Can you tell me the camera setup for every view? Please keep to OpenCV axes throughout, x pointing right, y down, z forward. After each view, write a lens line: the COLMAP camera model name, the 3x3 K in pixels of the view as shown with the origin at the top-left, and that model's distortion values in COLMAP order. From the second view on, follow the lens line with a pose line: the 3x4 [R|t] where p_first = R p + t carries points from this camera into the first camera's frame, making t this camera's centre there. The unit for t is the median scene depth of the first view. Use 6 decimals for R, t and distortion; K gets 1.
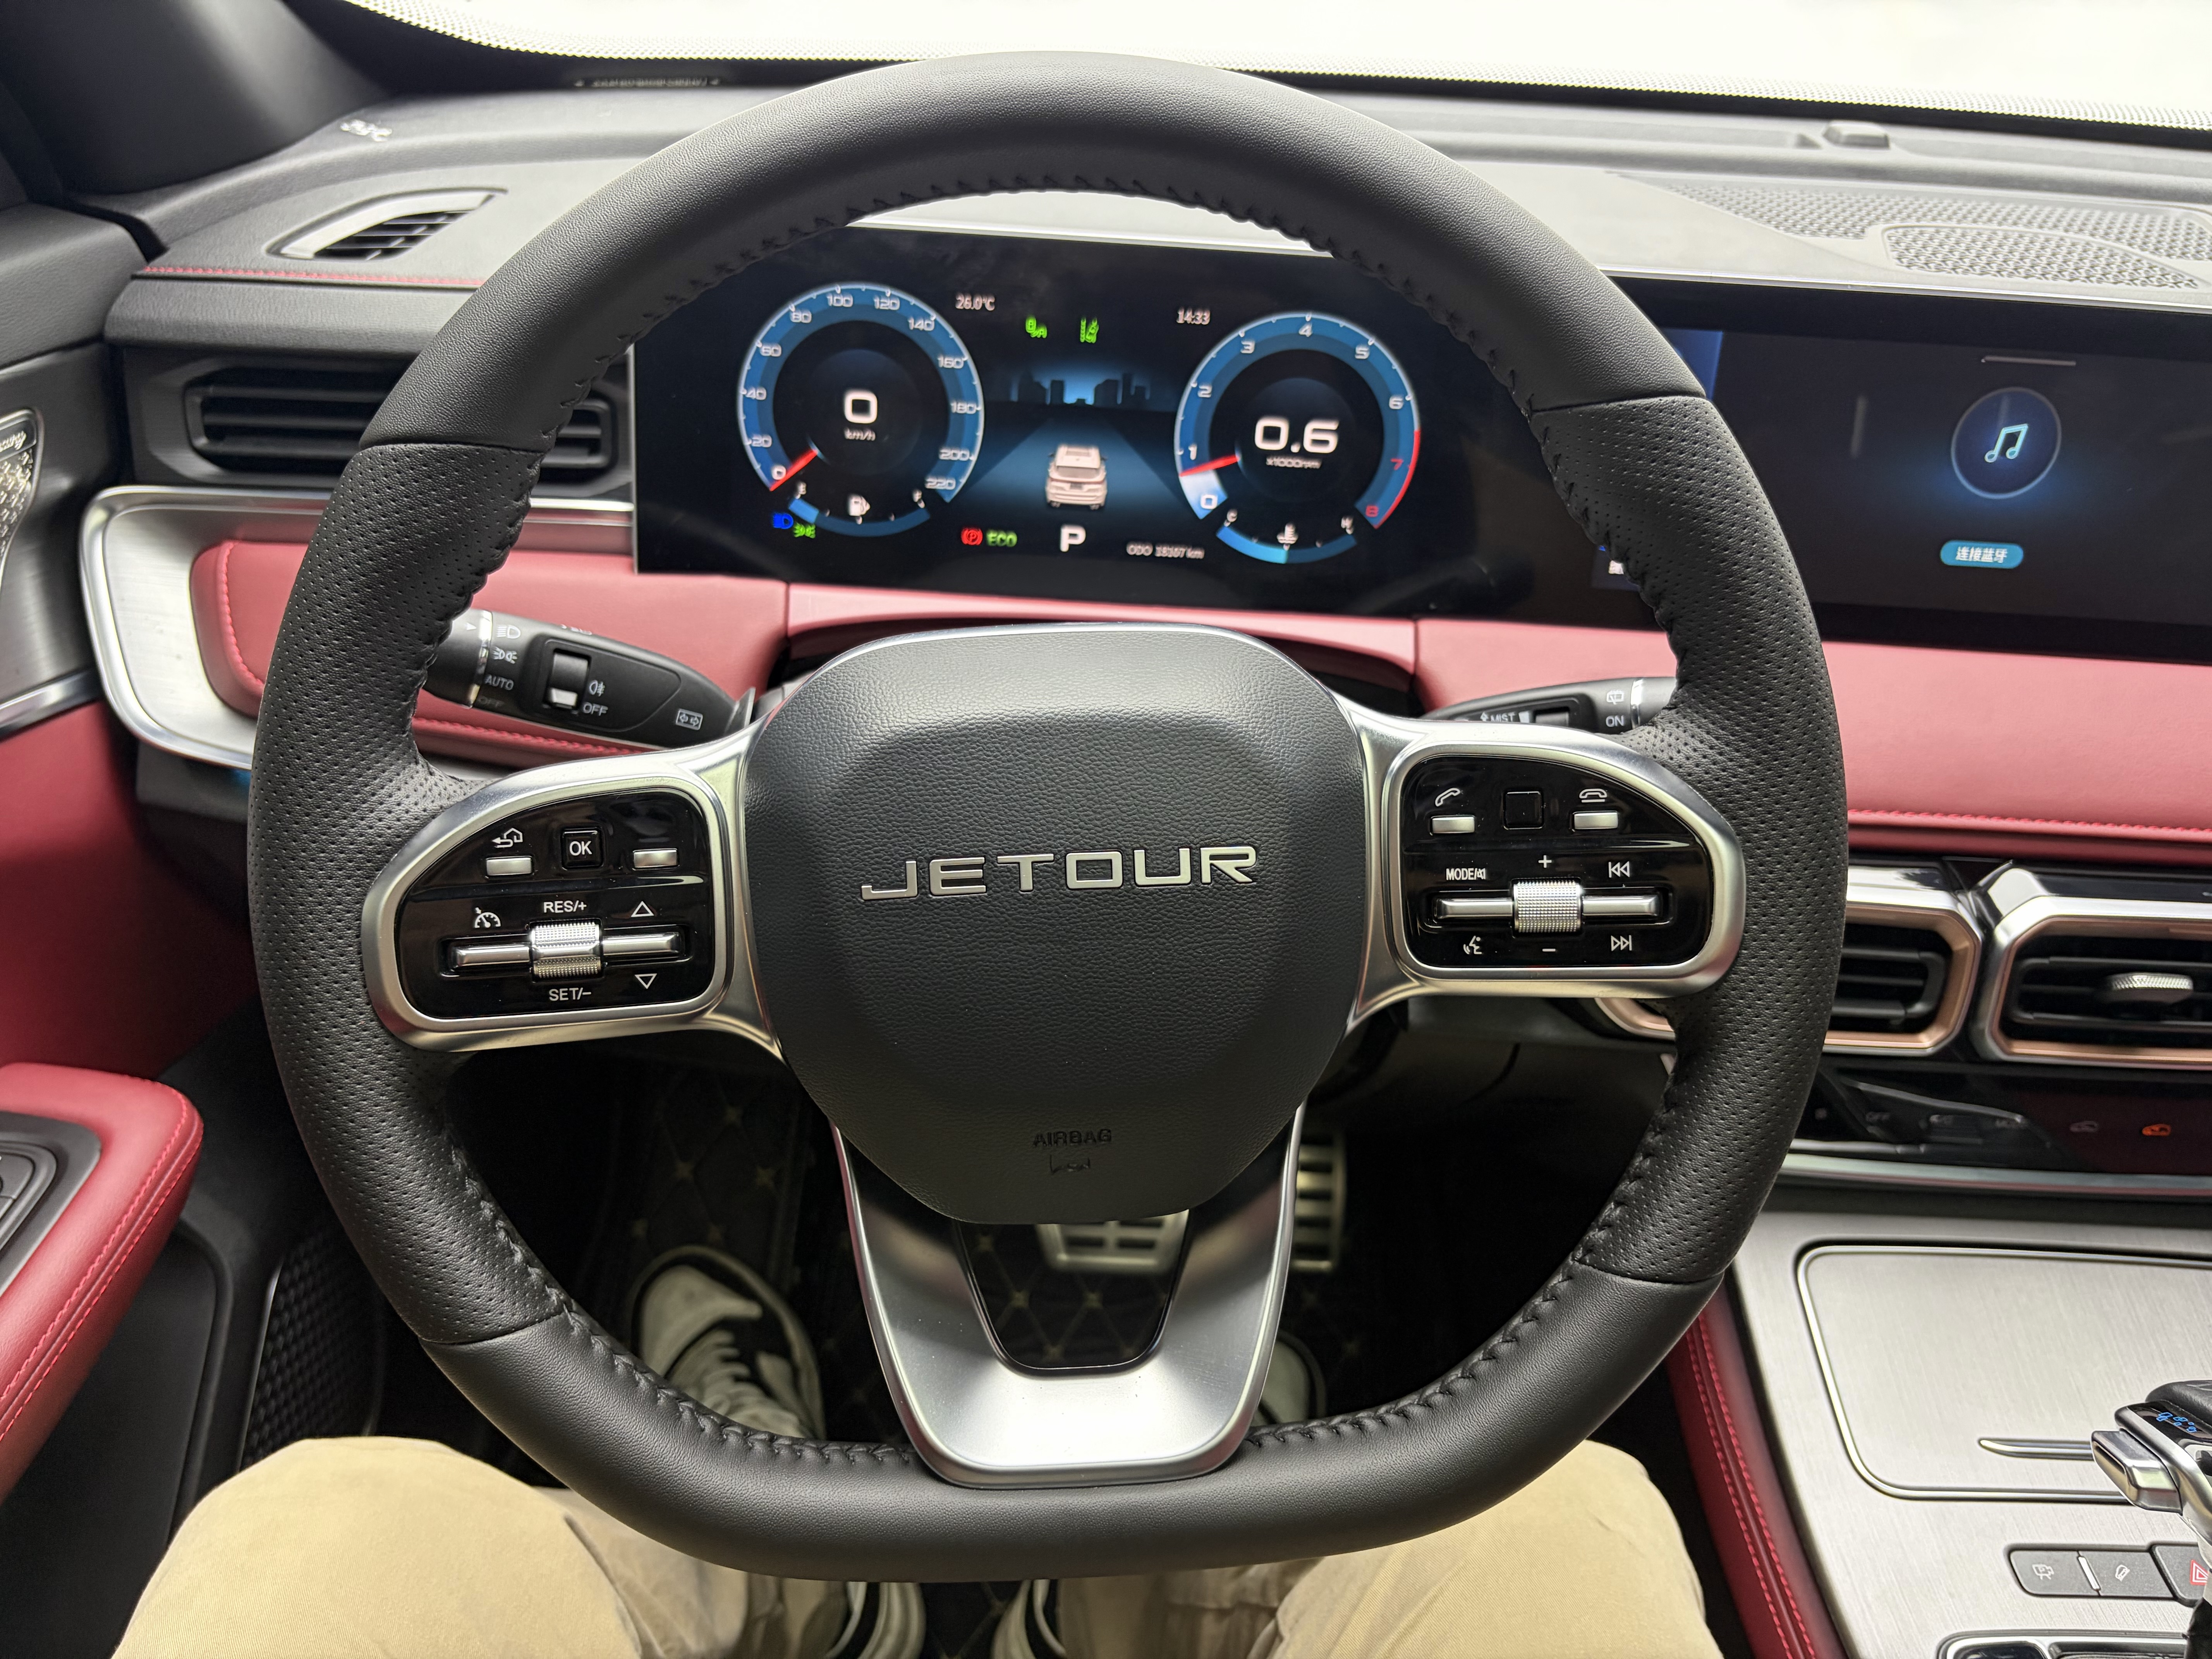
lens RADIAL K [[1677.6, 0, 1112.3], [0, 1677.6, 852.6], [0, 0, 1]] dist [0.035036, -0.065752]
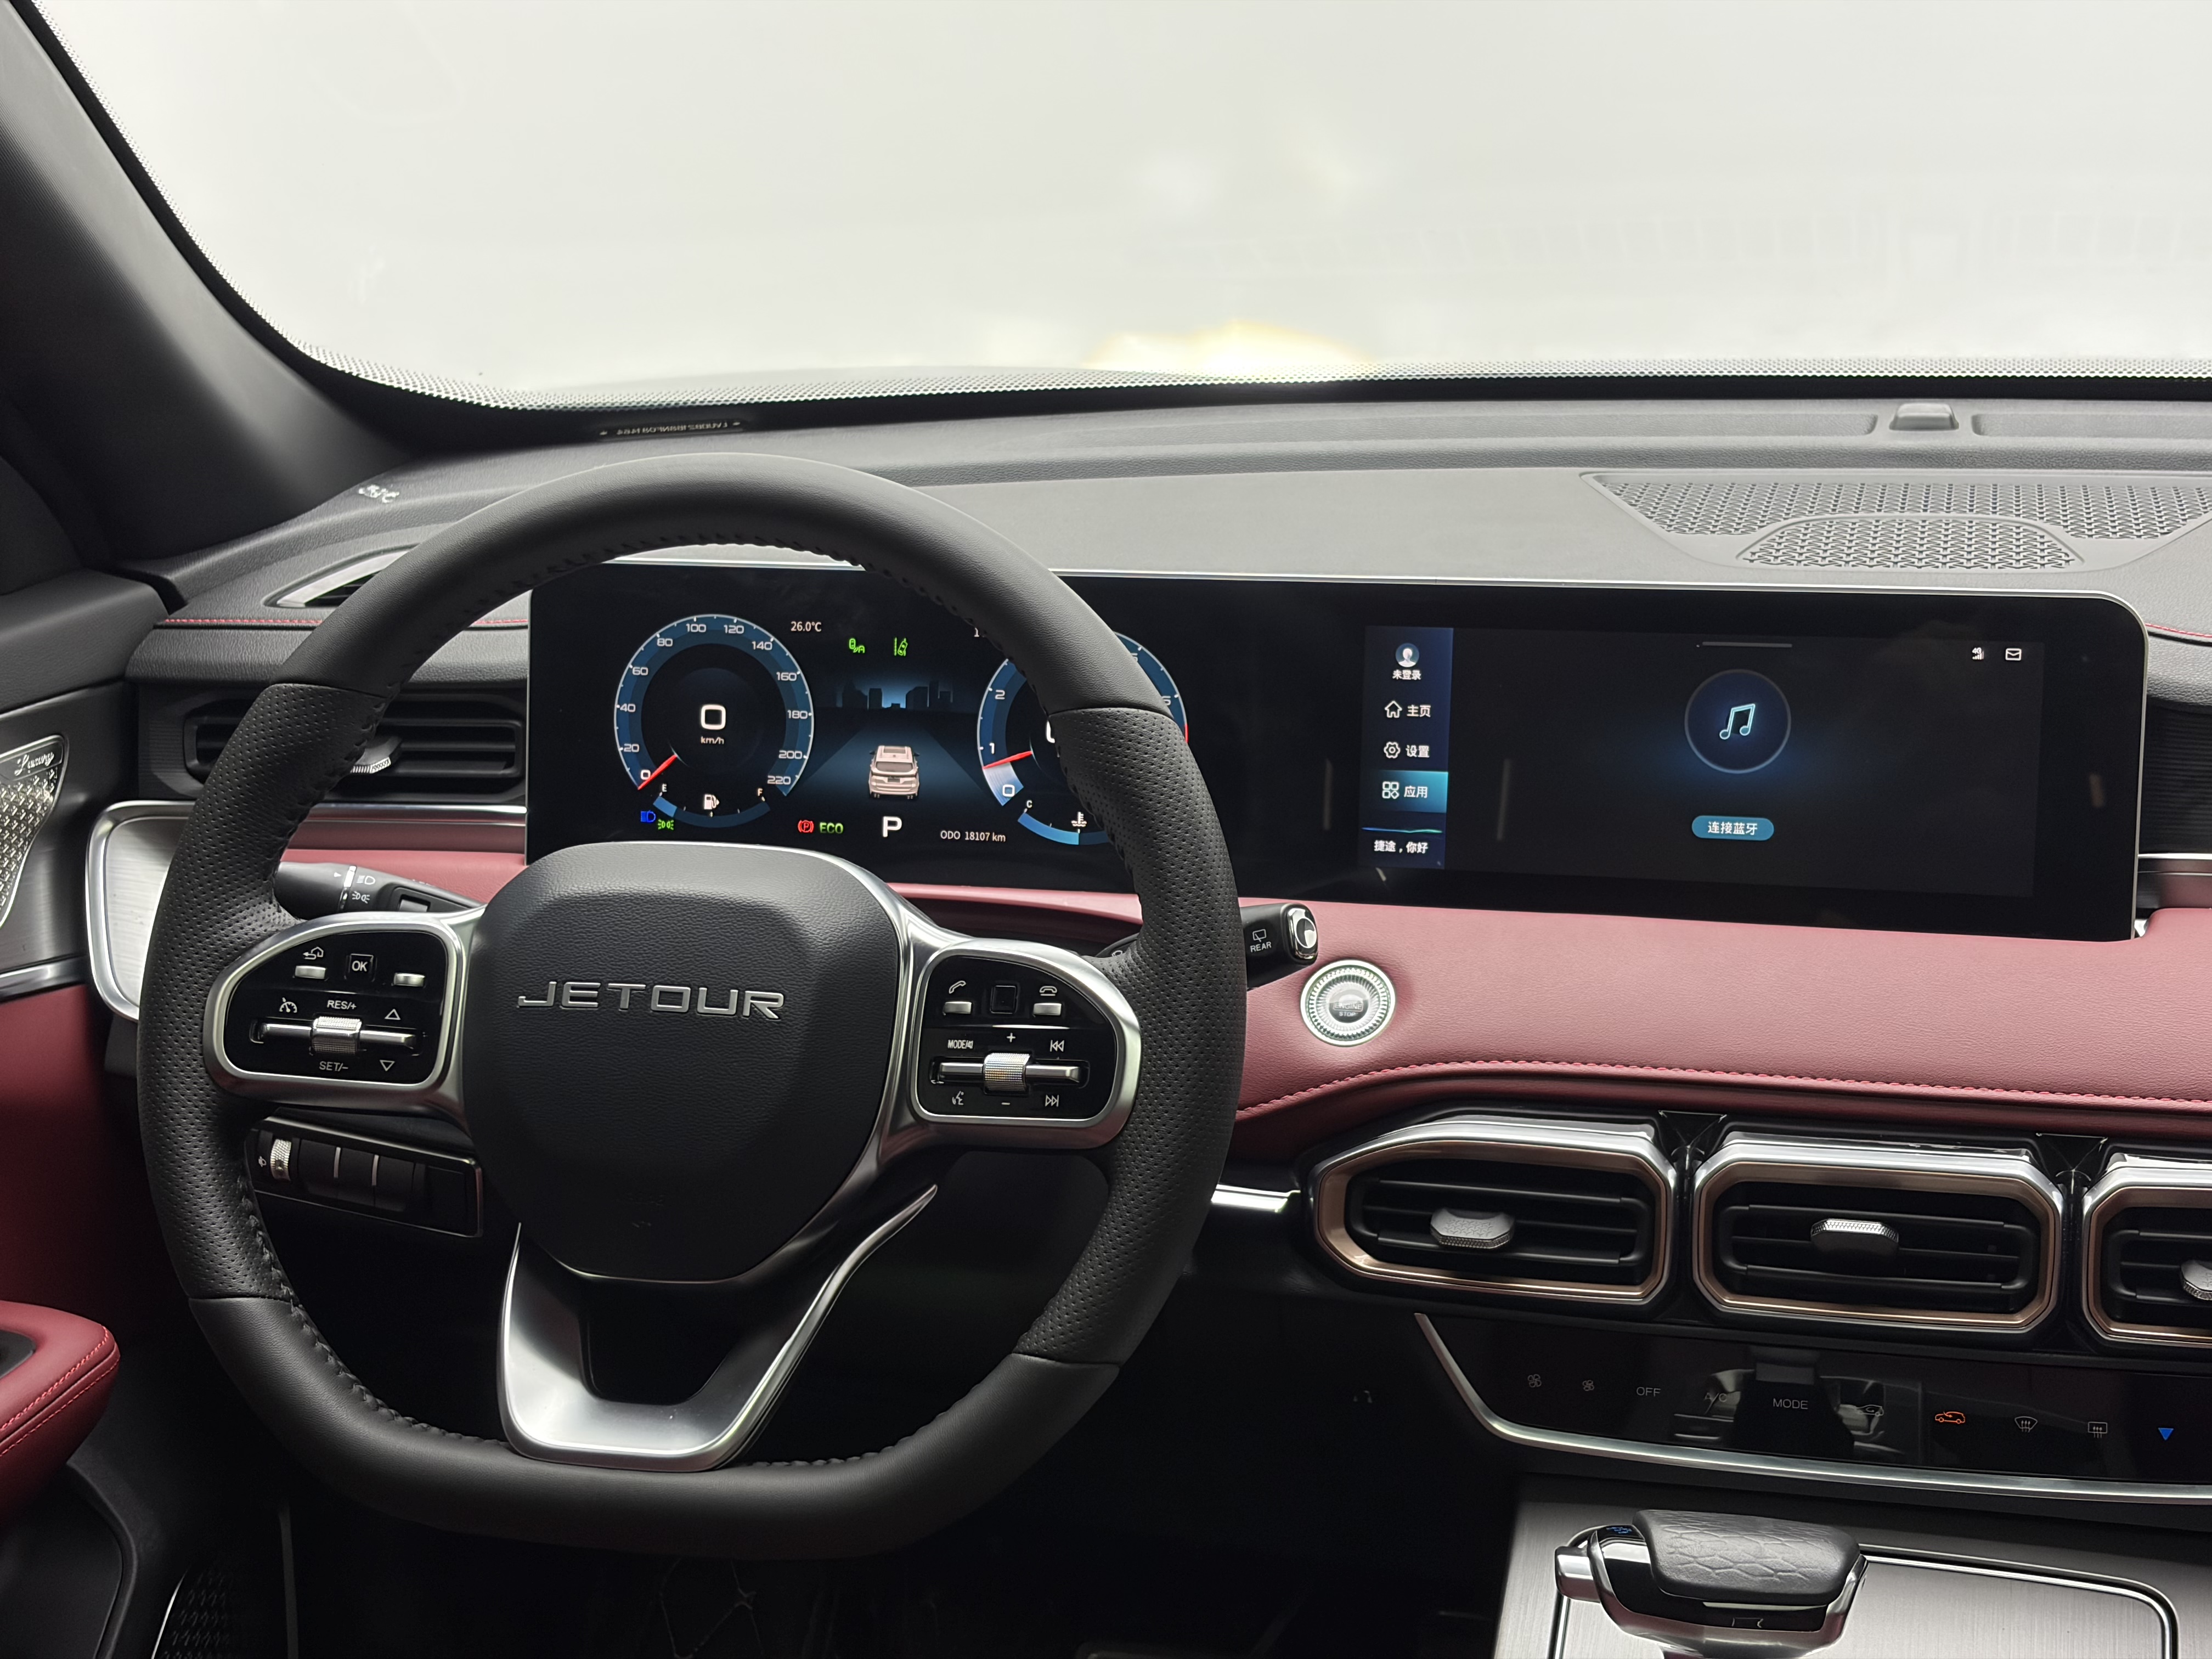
lens RADIAL K [[3341.7, 0, 1104.2], [0, 3341.7, 864.4], [0, 0, 1]] dist [0.157422, 0.000000]
pose [[0.961973, -0.014251, -0.272772, 0.718865], [-0.053582, 0.969390, -0.239609, 0.360311], [0.267837, 0.245113, 0.931763, -1.015005]]
